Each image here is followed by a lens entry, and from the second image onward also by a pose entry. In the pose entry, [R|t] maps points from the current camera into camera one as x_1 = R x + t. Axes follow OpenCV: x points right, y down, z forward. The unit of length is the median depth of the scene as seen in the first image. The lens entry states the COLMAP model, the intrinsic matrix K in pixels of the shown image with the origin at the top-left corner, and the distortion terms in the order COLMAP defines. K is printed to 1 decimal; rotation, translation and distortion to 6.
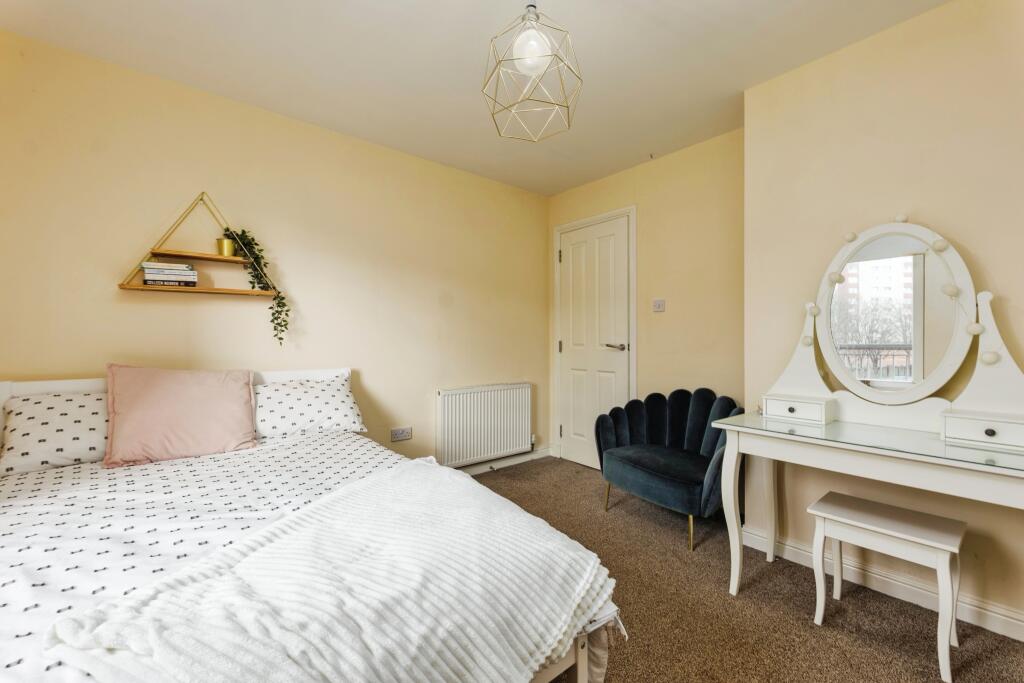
lens RADIAL K [[420.7, 0, 512.0], [0, 420.7, 341.5], [0, 0, 1]] dist [0.000021, -0.000045]
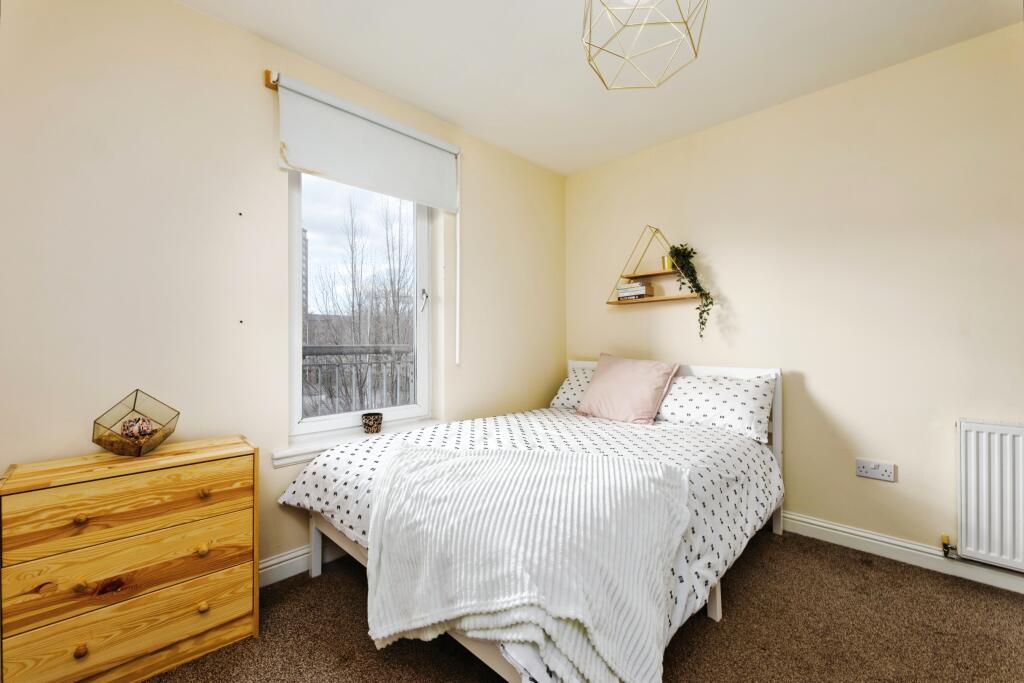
lens RADIAL K [[420.7, 0, 512.0], [0, 420.7, 341.5], [0, 0, 1]] dist [0.000021, -0.000045]
pose [[0.089513, 0.005020, -0.995973, 0.541239], [-0.001771, 0.999987, 0.004881, 0.002676], [0.995984, 0.001327, 0.089521, 0.464575]]
